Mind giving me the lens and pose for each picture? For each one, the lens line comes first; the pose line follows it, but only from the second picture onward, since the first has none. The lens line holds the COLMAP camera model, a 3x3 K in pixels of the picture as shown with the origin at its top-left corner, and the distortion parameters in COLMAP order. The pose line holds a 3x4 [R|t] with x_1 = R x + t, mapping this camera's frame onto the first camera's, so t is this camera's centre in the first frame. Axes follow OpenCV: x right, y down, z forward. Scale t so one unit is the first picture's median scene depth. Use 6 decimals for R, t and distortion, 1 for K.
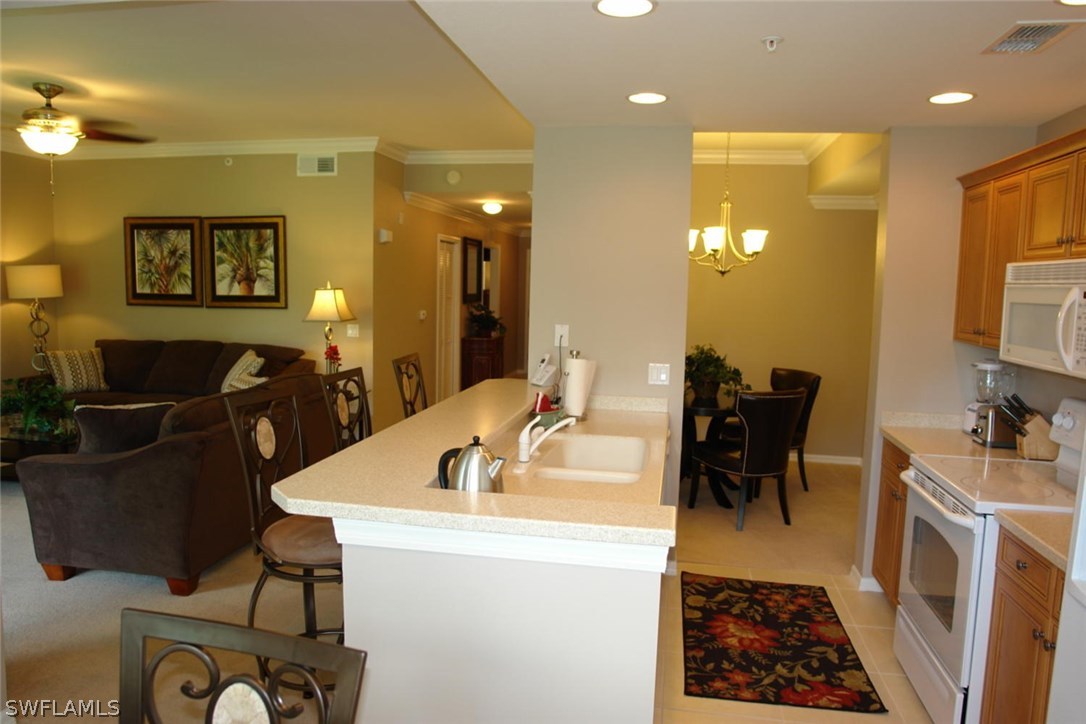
lens RADIAL K [[762.6, 0, 541.8], [0, 762.6, 357.5], [0, 0, 1]] dist [-0.047252, 0.018034]
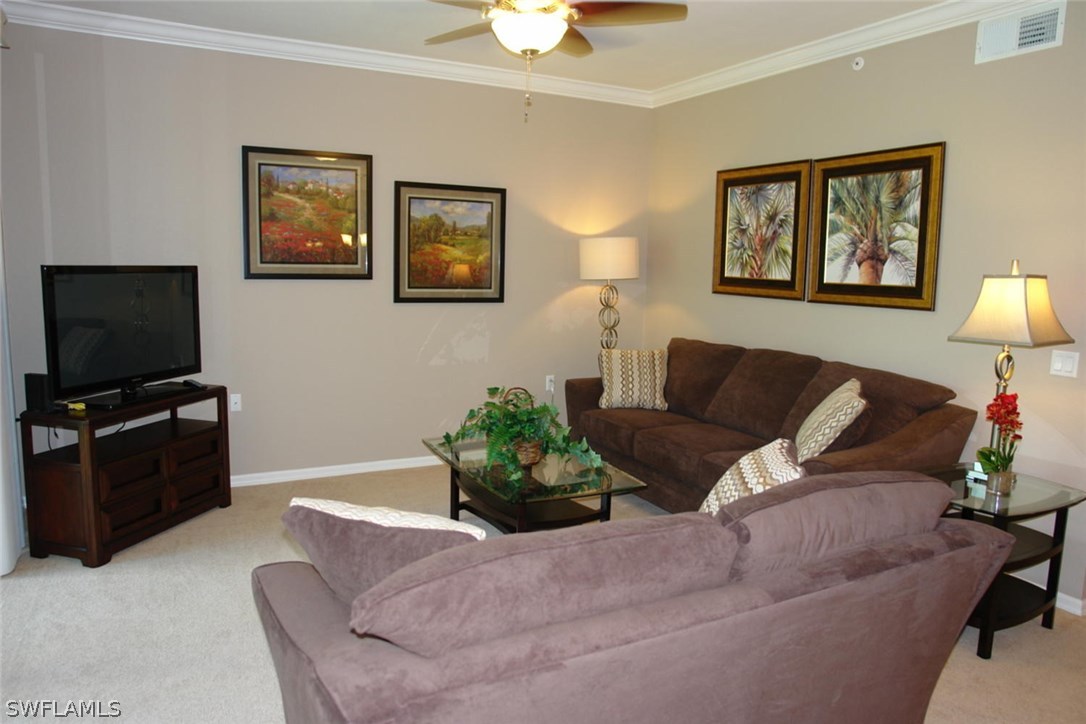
lens RADIAL K [[762.6, 0, 548.8], [0, 762.6, 350.4], [0, 0, 1]] dist [-0.047252, 0.018034]
pose [[0.639770, 0.092639, -0.762963, -0.091016], [-0.090468, 0.994885, 0.044939, -0.034420], [0.763223, 0.040273, 0.644879, 0.424325]]
